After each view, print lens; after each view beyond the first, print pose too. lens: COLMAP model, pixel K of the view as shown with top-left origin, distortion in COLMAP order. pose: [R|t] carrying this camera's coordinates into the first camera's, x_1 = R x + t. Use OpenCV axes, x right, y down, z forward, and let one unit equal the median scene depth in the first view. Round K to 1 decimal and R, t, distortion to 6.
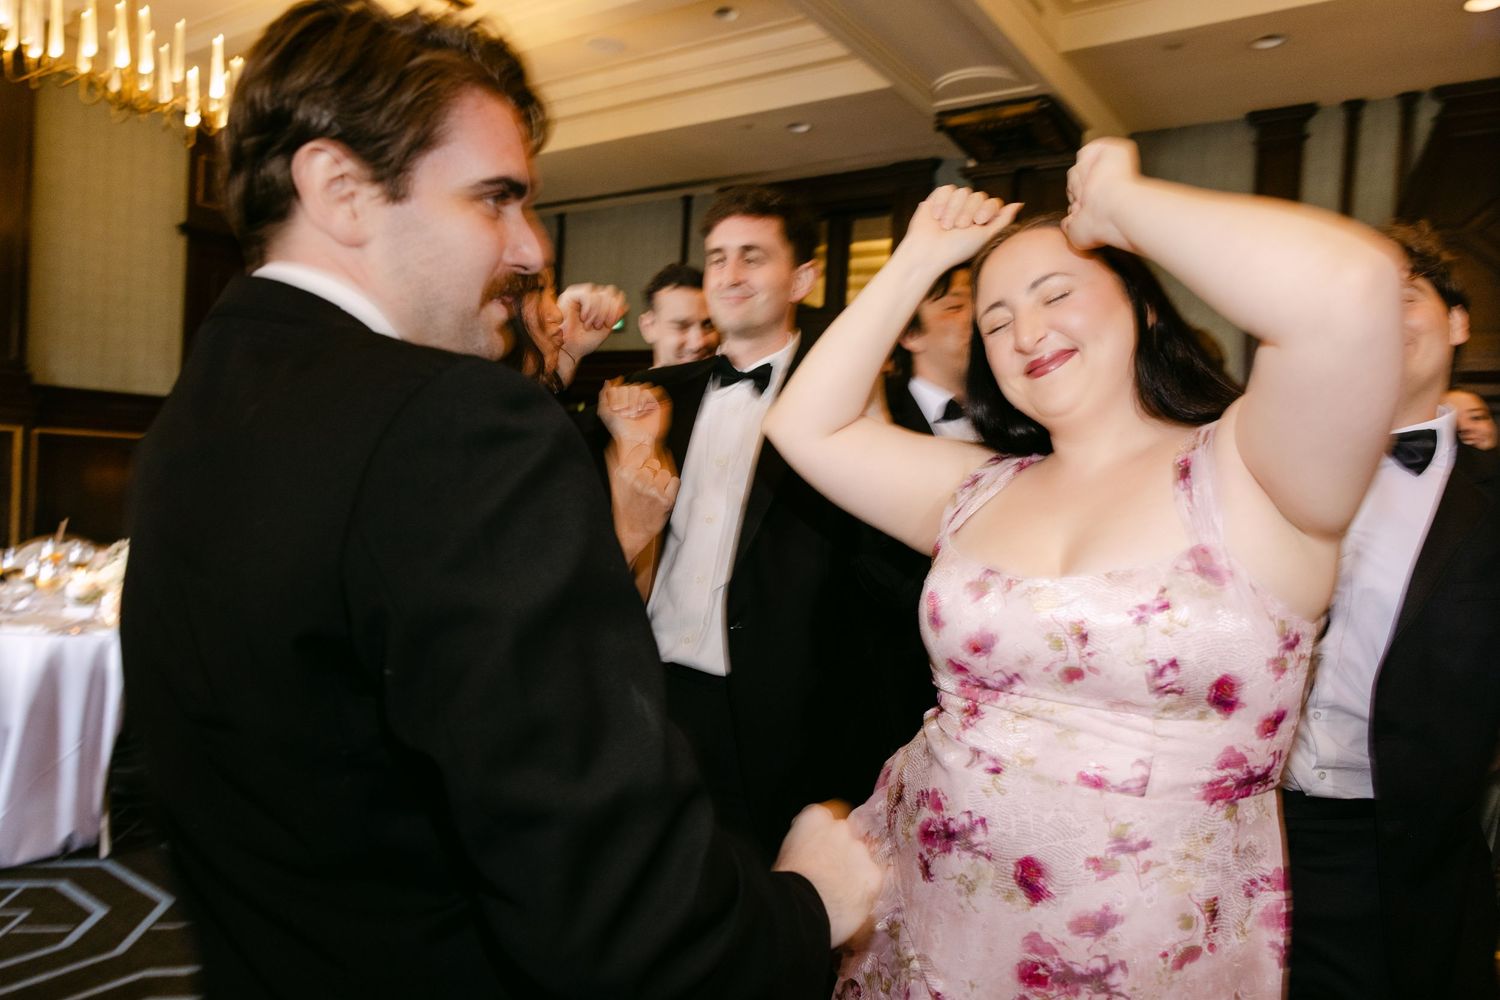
lens RADIAL K [[1006.4, 0, 732.1], [0, 1006.4, 491.6], [0, 0, 1]] dist [0.022770, -0.012297]
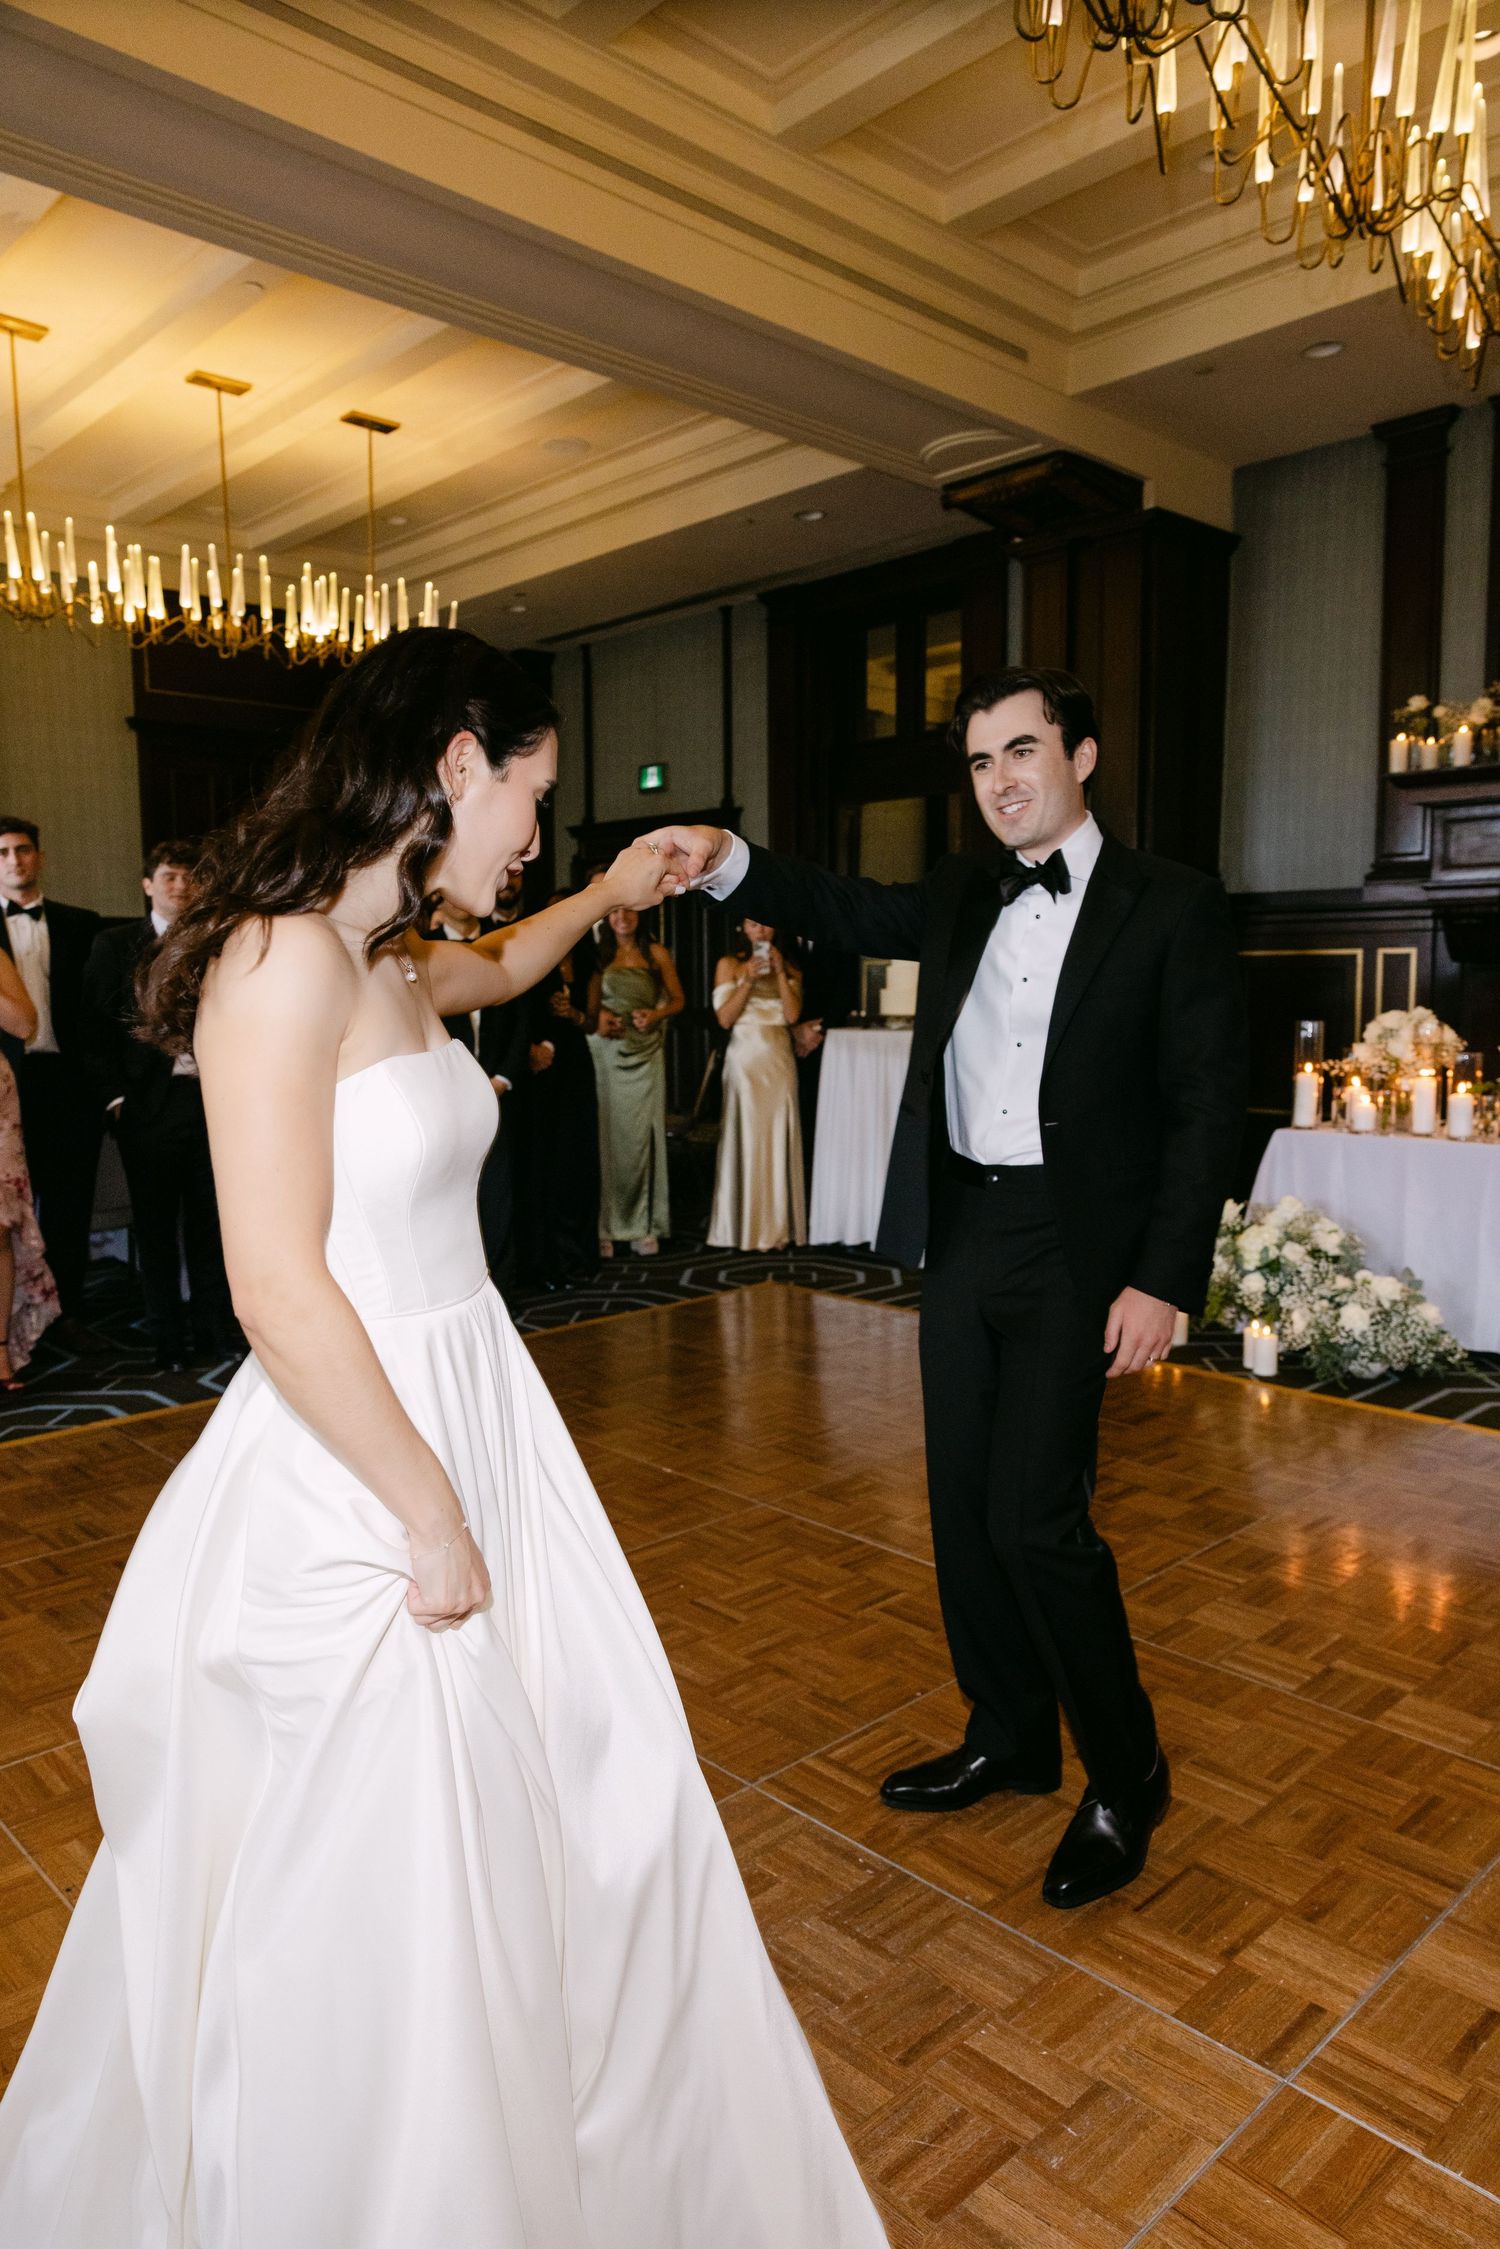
lens RADIAL K [[1509.0, 0, 757.0], [0, 1509.0, 1144.7], [0, 0, 1]] dist [0.022770, -0.012297]
pose [[0.975778, -0.038301, -0.215383, 0.301604], [0.058403, 0.994428, 0.087756, 0.030489], [0.210821, -0.098210, 0.972579, -0.253705]]
